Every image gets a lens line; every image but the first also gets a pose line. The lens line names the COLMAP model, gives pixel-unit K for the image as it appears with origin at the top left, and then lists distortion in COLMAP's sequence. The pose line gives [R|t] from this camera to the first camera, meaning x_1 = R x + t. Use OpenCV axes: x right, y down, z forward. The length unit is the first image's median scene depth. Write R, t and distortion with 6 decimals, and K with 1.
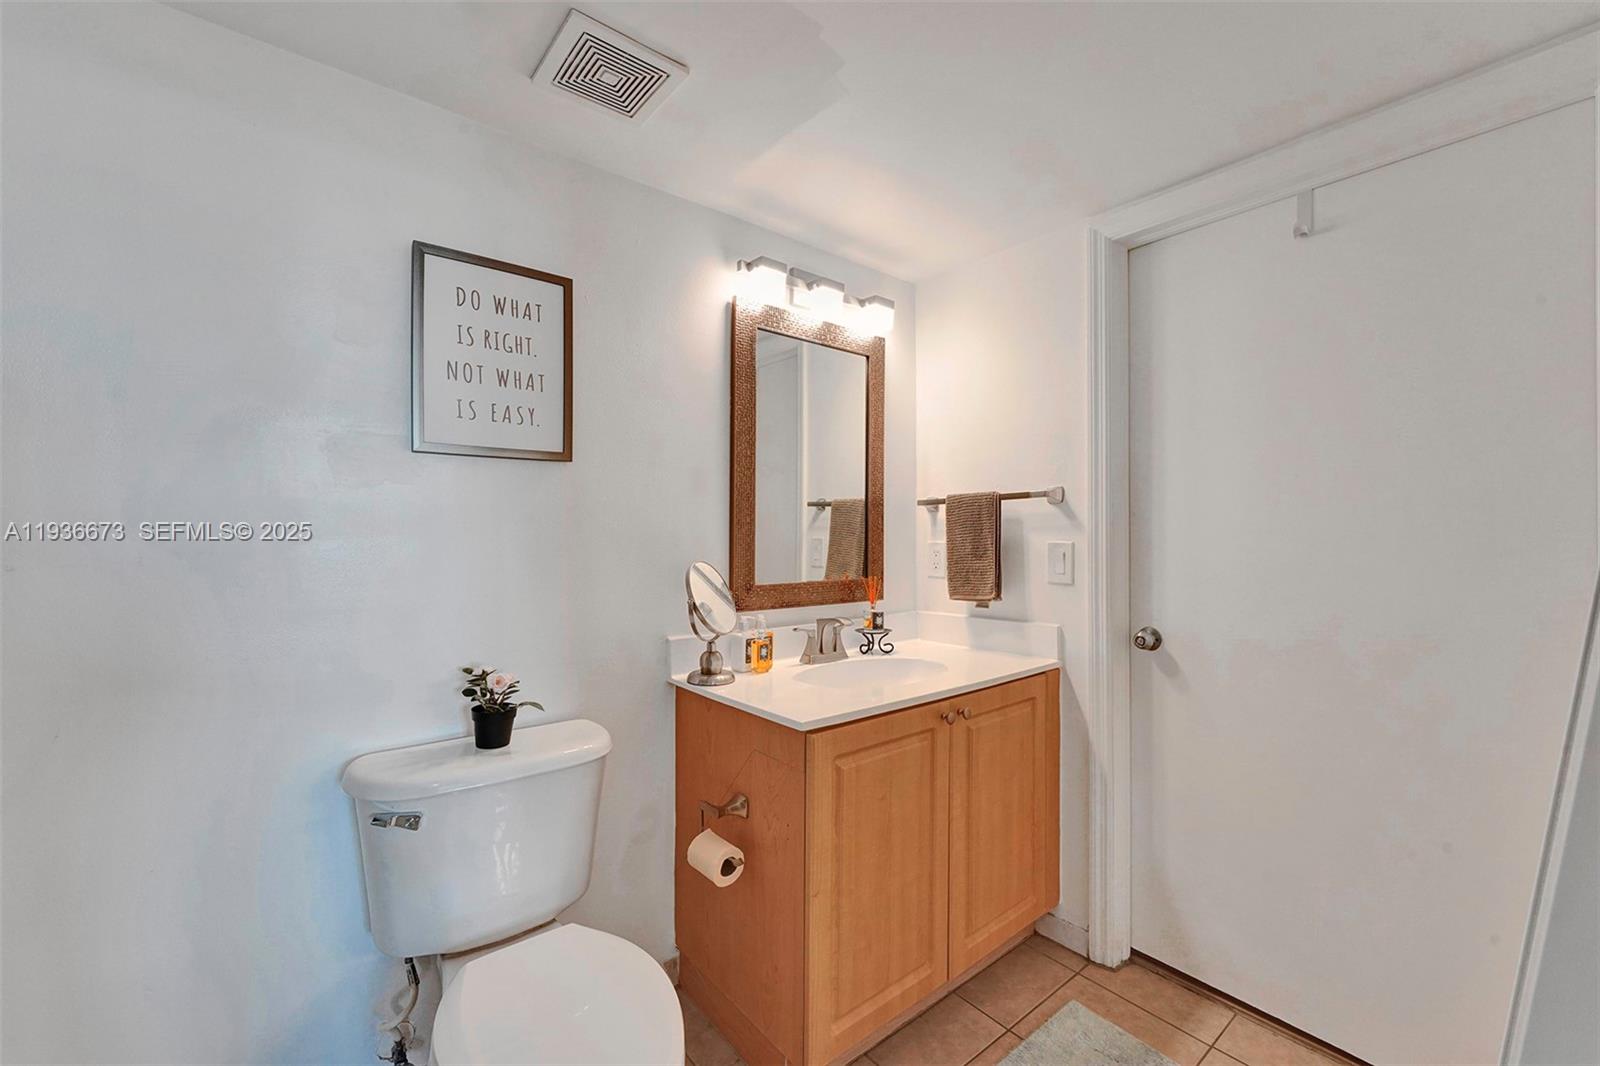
lens RADIAL K [[659.0, 0, 796.1], [0, 659.0, 536.5], [0, 0, 1]] dist [0.000880, 0.000007]
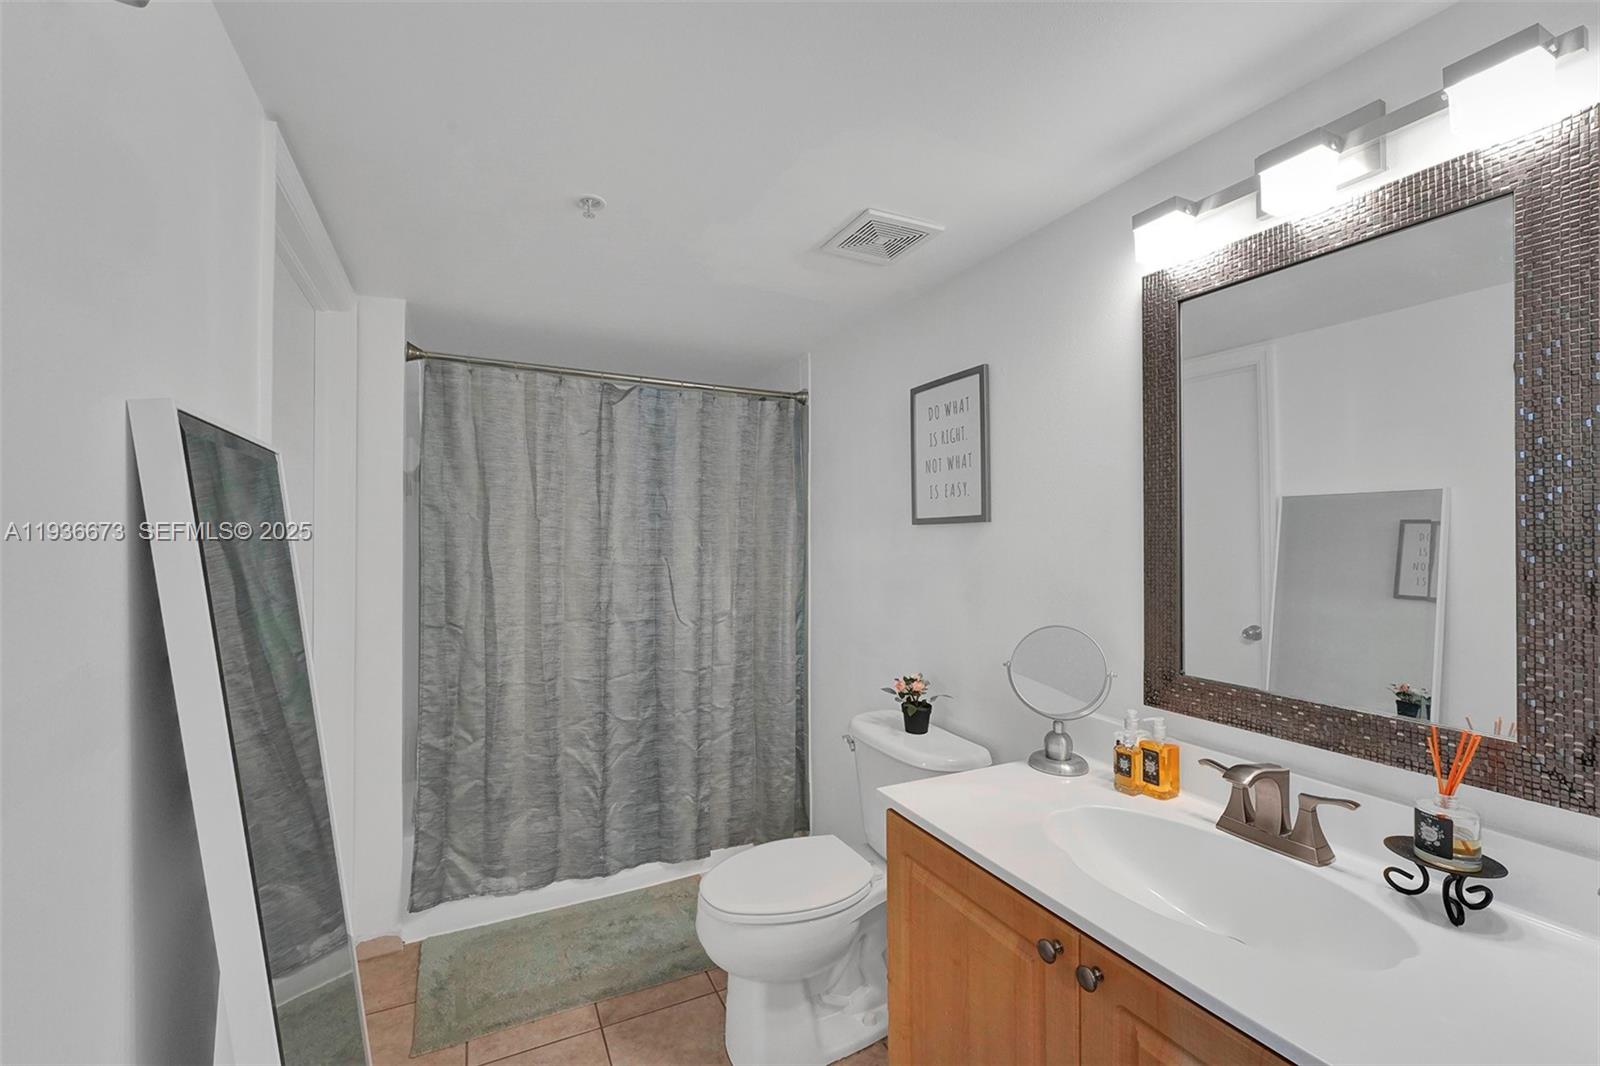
lens RADIAL K [[659.0, 0, 795.9], [0, 659.0, 534.1], [0, 0, 1]] dist [0.000880, 0.000007]
pose [[-0.214895, 0.002877, -0.976633, 0.899348], [0.011117, 0.999938, 0.000500, -0.101260], [0.976574, -0.010750, -0.214913, 0.965735]]
